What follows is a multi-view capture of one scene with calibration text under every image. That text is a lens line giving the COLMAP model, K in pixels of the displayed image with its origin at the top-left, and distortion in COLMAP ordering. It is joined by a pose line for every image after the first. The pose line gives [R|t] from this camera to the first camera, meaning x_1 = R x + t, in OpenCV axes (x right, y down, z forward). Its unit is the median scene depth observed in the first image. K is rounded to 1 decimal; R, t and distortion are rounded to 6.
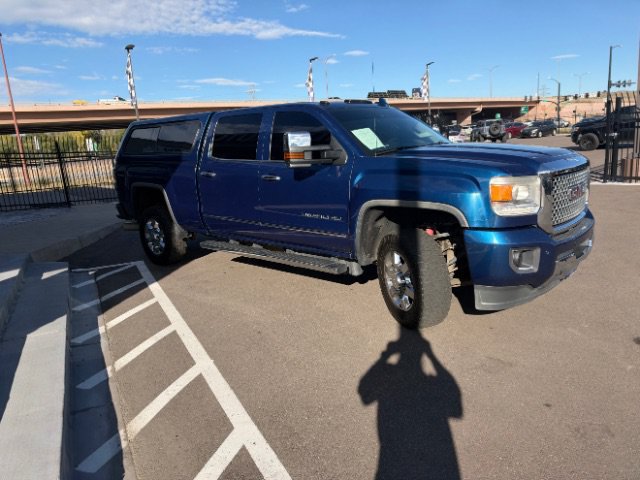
lens RADIAL K [[469.8, 0, 312.1], [0, 469.8, 237.0], [0, 0, 1]] dist [0.006478, -0.022774]
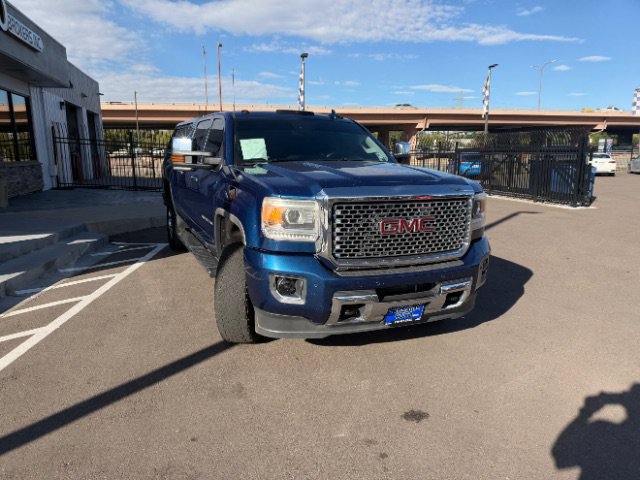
lens RADIAL K [[469.8, 0, 316.0], [0, 469.8, 237.0], [0, 0, 1]] dist [0.006478, -0.022774]
pose [[0.909567, 0.139364, -0.391491, 0.340916], [-0.144055, 0.989414, 0.017526, -0.030868], [0.389790, 0.040456, 0.920015, 0.071505]]
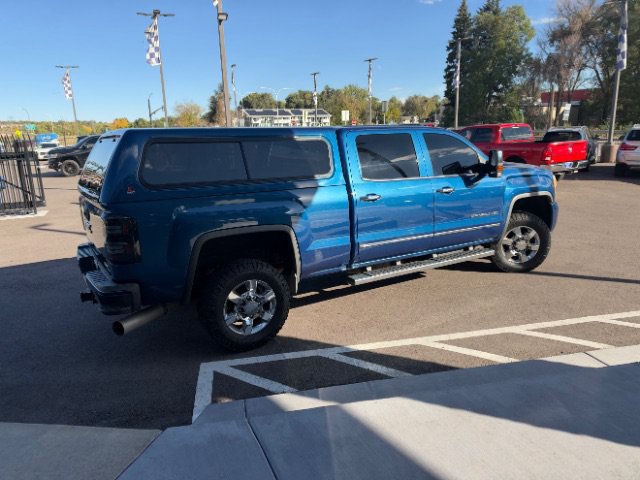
lens RADIAL K [[469.8, 0, 313.3], [0, 469.8, 239.4], [0, 0, 1]] dist [0.006478, -0.022774]
pose [[0.276802, -0.161669, 0.947229, -0.718366], [0.213038, 0.971540, 0.103564, -0.112339], [-0.937014, 0.173129, 0.303366, 0.548660]]
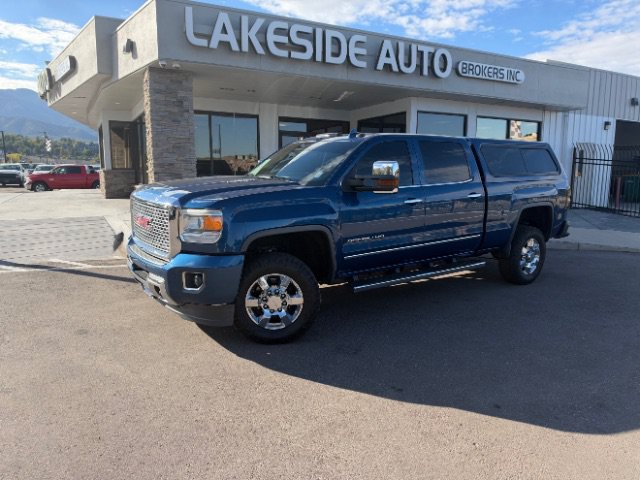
lens RADIAL K [[469.8, 0, 308.9], [0, 469.8, 237.4], [0, 0, 1]] dist [0.006478, -0.022774]
pose [[-0.211721, 0.208730, -0.954781, 0.717610], [-0.202966, 0.946238, 0.251870, -0.196002], [0.956022, 0.247114, -0.157974, 0.706559]]
